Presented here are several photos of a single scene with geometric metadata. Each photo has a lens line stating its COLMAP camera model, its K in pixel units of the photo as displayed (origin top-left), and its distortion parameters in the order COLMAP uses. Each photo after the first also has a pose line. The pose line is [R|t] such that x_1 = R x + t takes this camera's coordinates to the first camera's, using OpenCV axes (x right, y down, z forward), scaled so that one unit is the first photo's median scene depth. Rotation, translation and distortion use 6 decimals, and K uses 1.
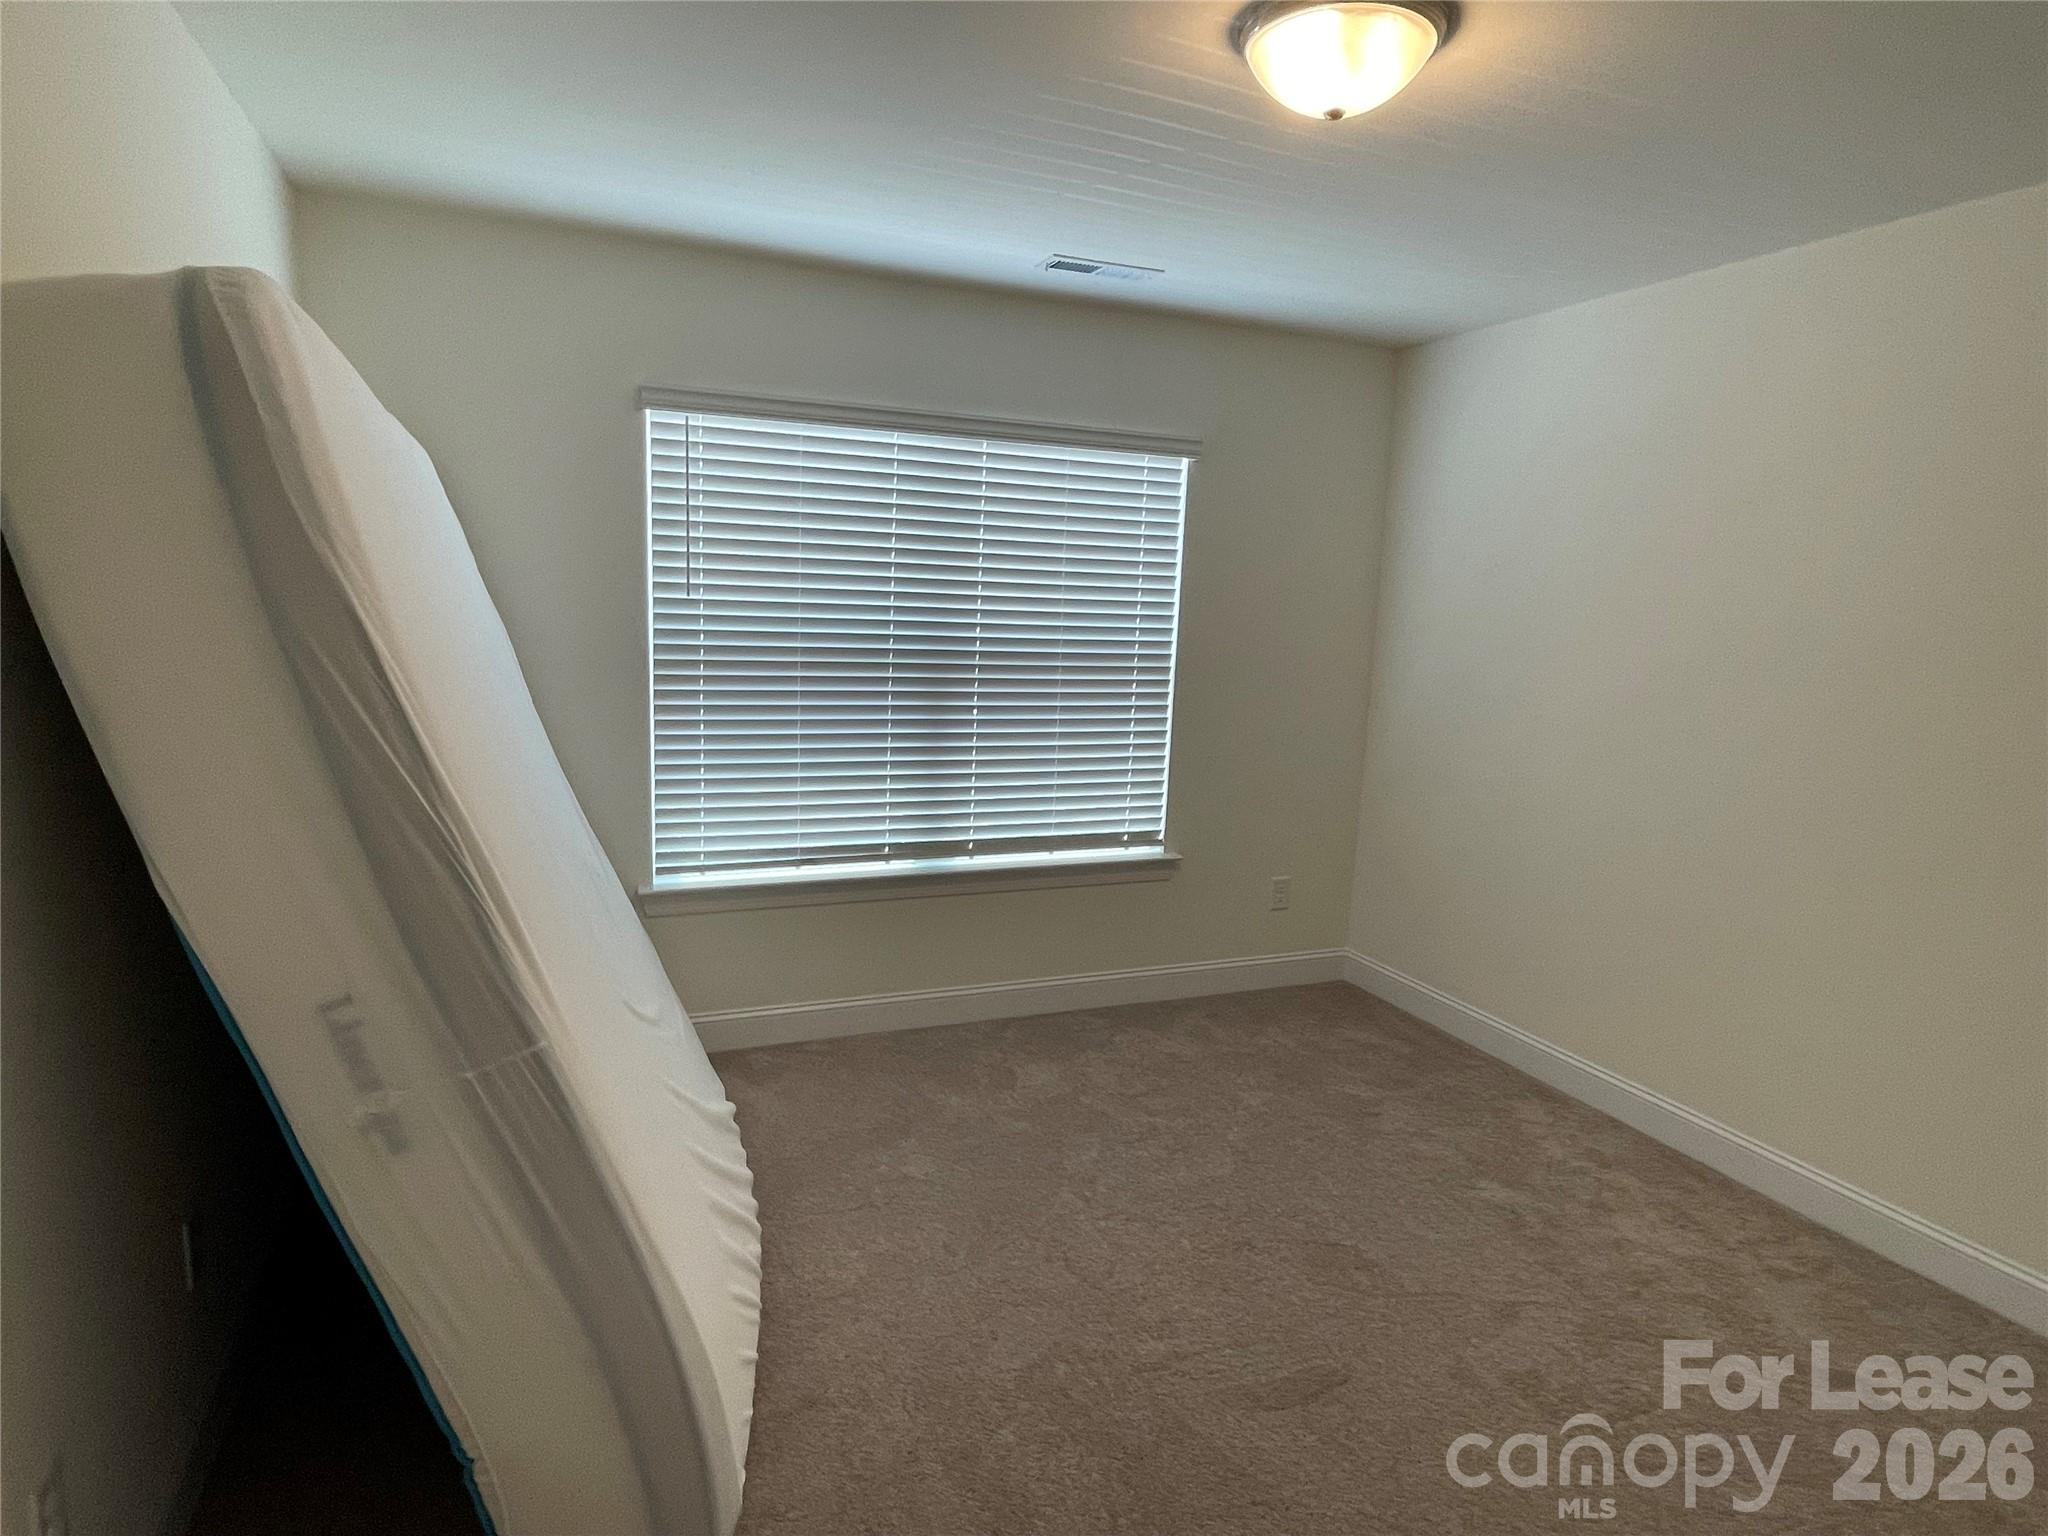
lens RADIAL K [[1133.5, 0, 1019.0], [0, 1133.5, 783.8], [0, 0, 1]] dist [0.000790, -0.002541]
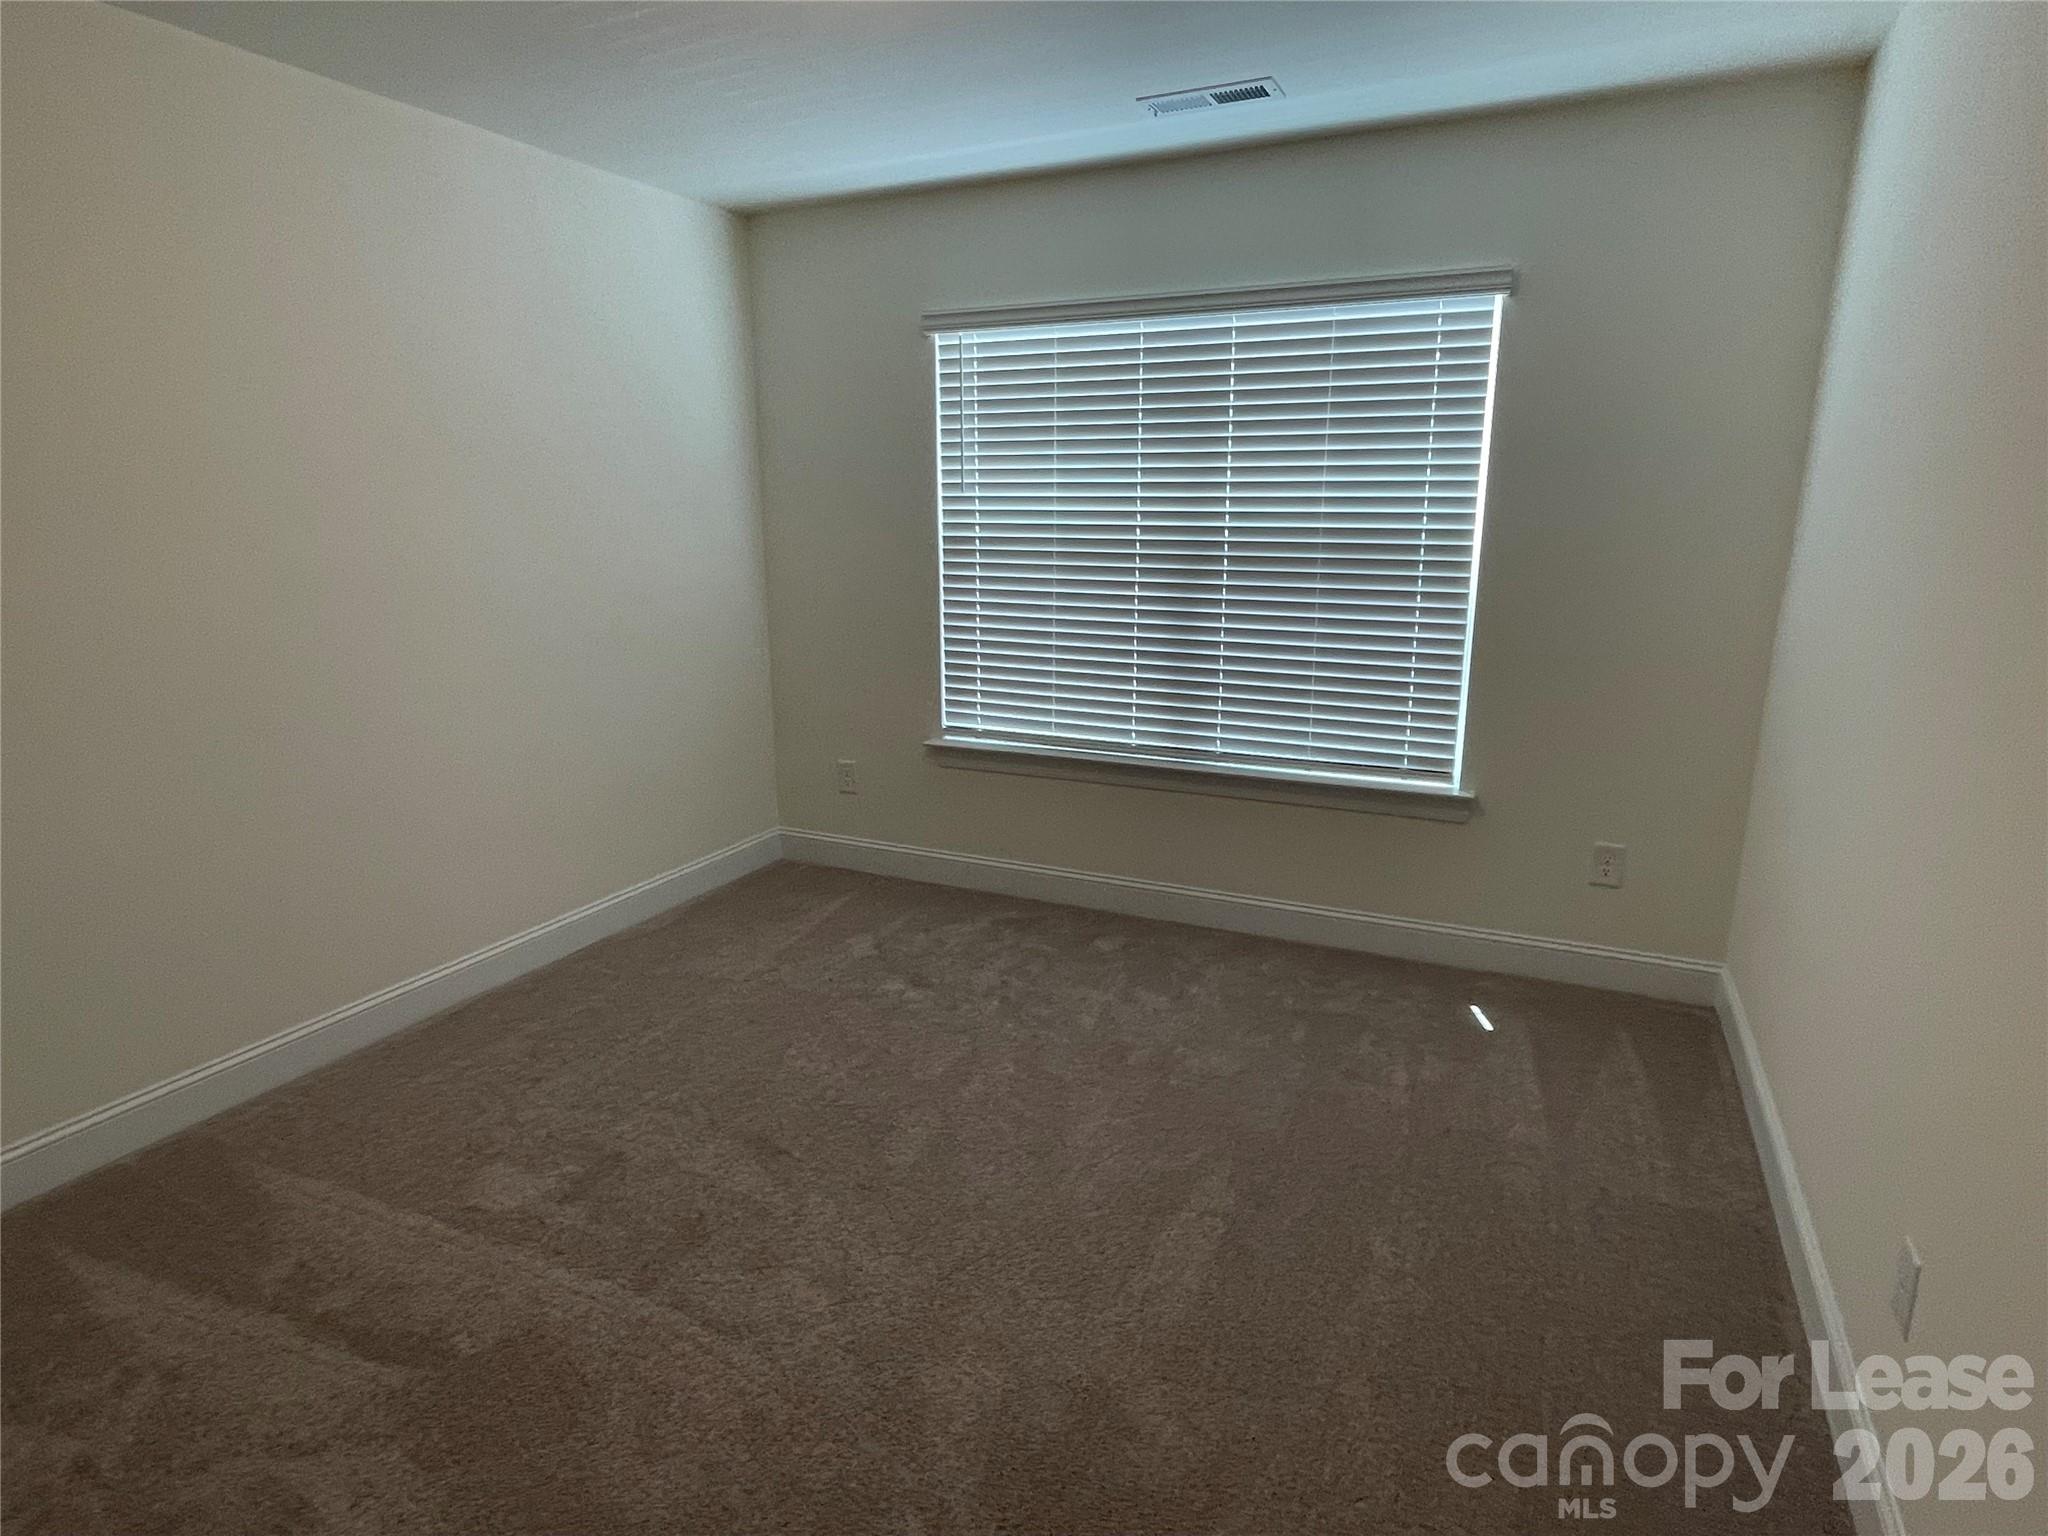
lens RADIAL K [[1133.5, 0, 1019.8], [0, 1133.5, 763.1], [0, 0, 1]] dist [0.000790, -0.002541]
pose [[0.681857, 0.135033, -0.718914, 0.535272], [-0.089179, 0.990828, 0.101524, -0.014040], [0.726029, -0.005113, 0.687645, 0.211927]]
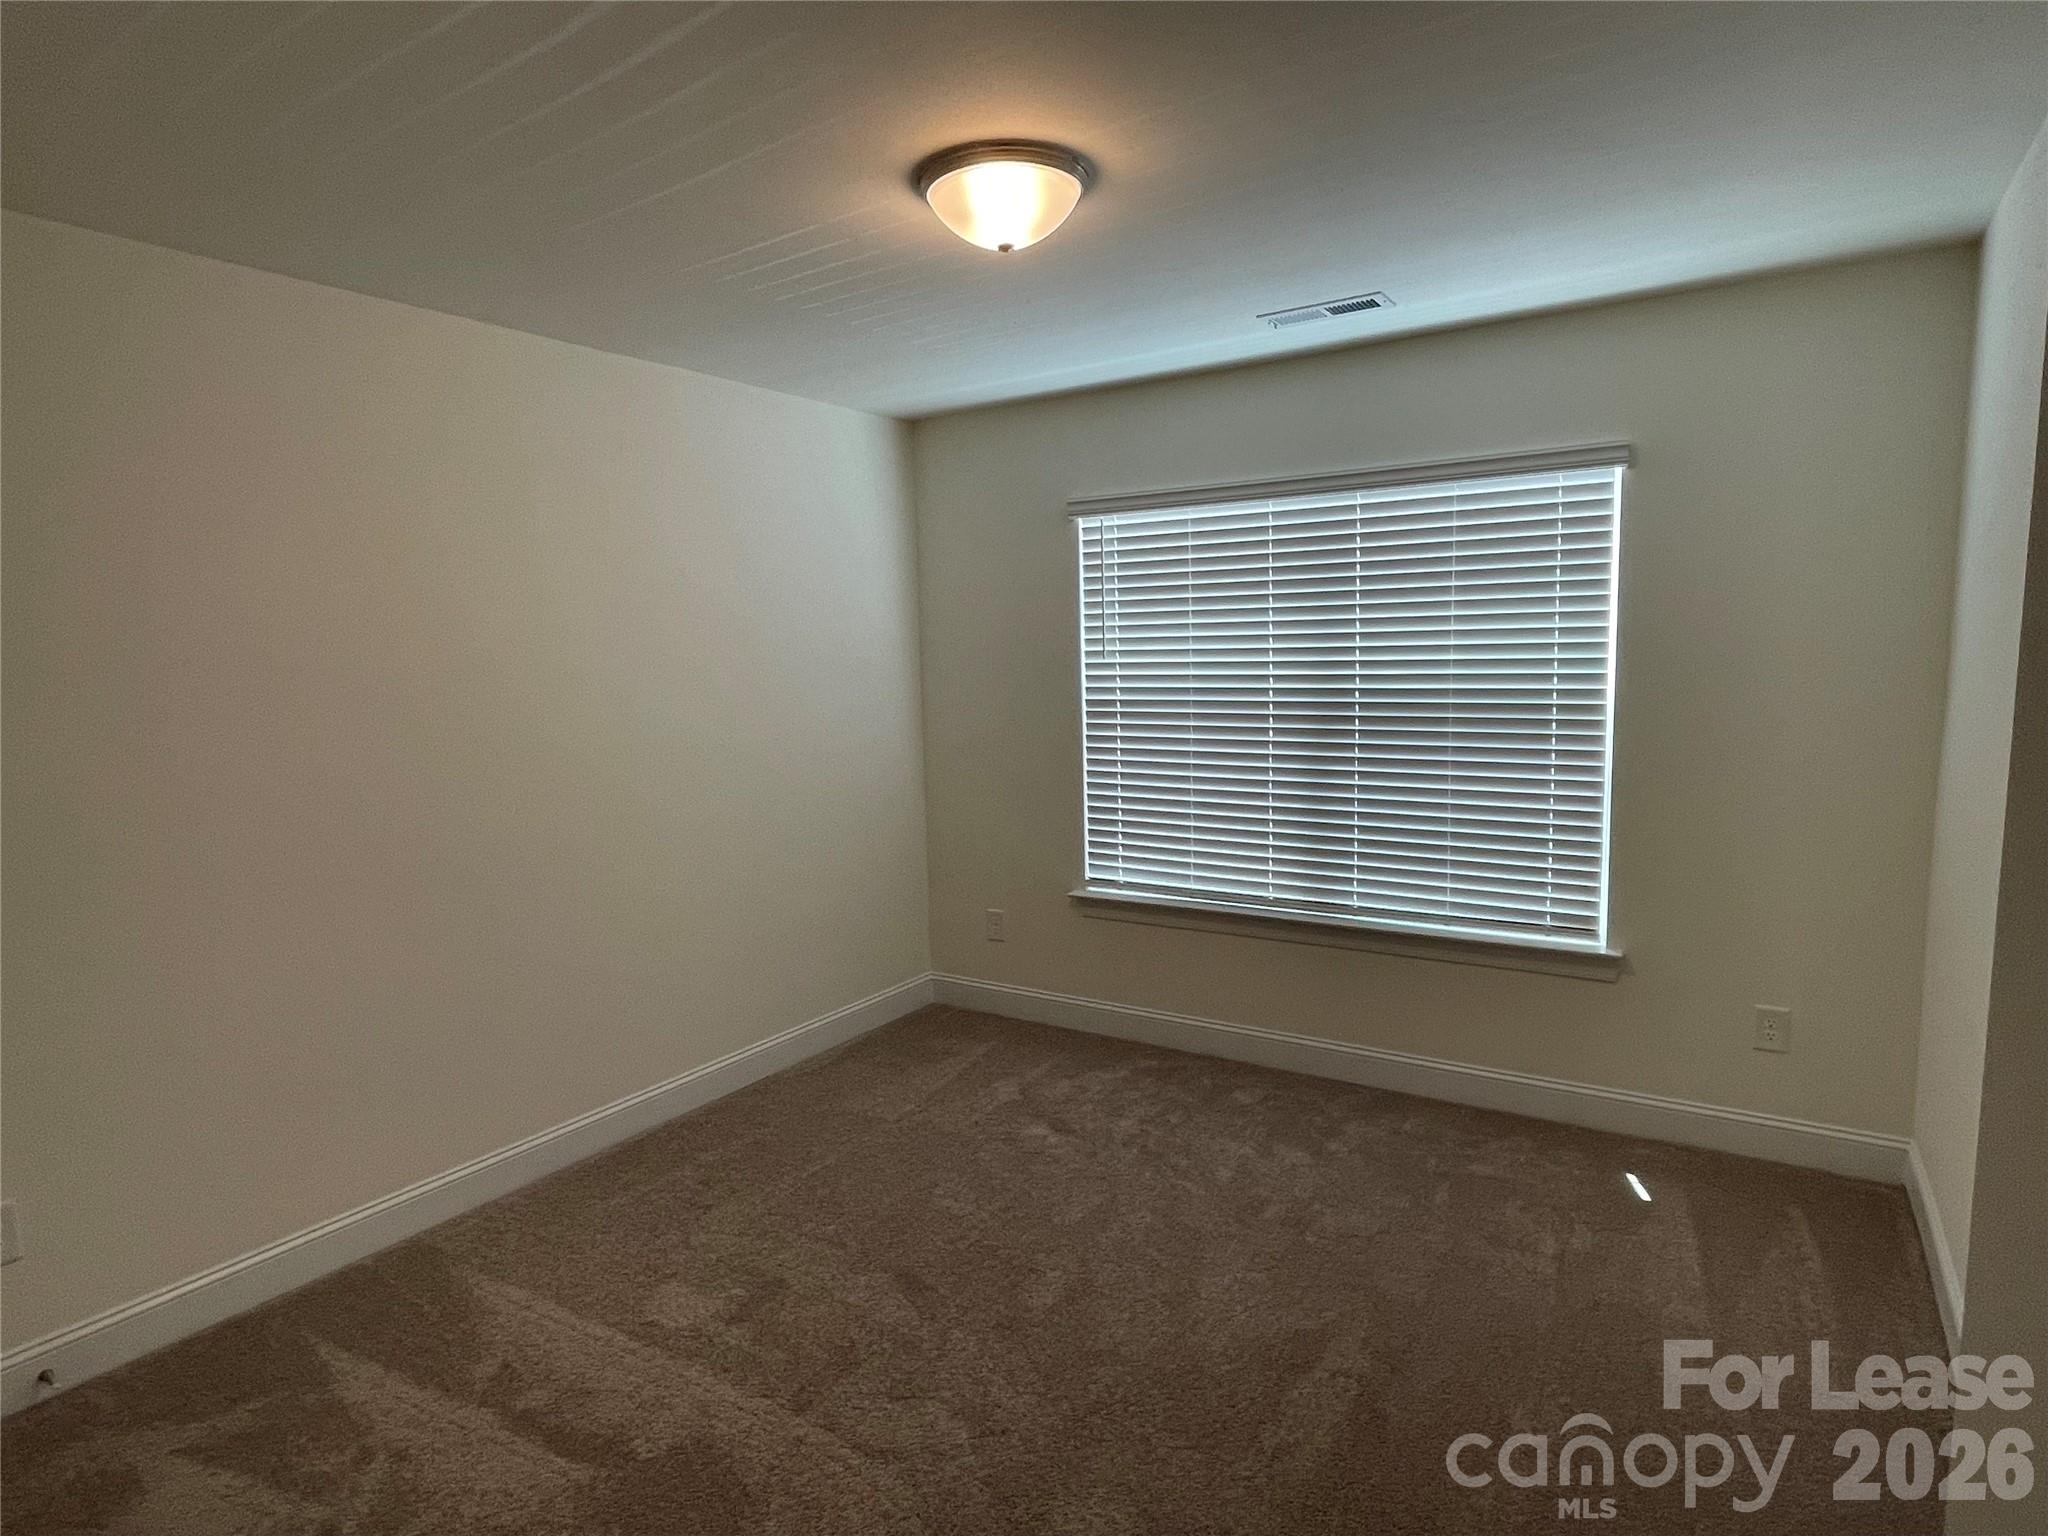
lens RADIAL K [[1133.5, 0, 1007.8], [0, 1133.5, 764.2], [0, 0, 1]] dist [0.000790, -0.002541]
pose [[0.570158, 0.039772, -0.820572, 0.582026], [-0.082913, 0.996513, -0.009311, -0.028067], [0.817340, 0.073345, 0.571468, 0.183463]]
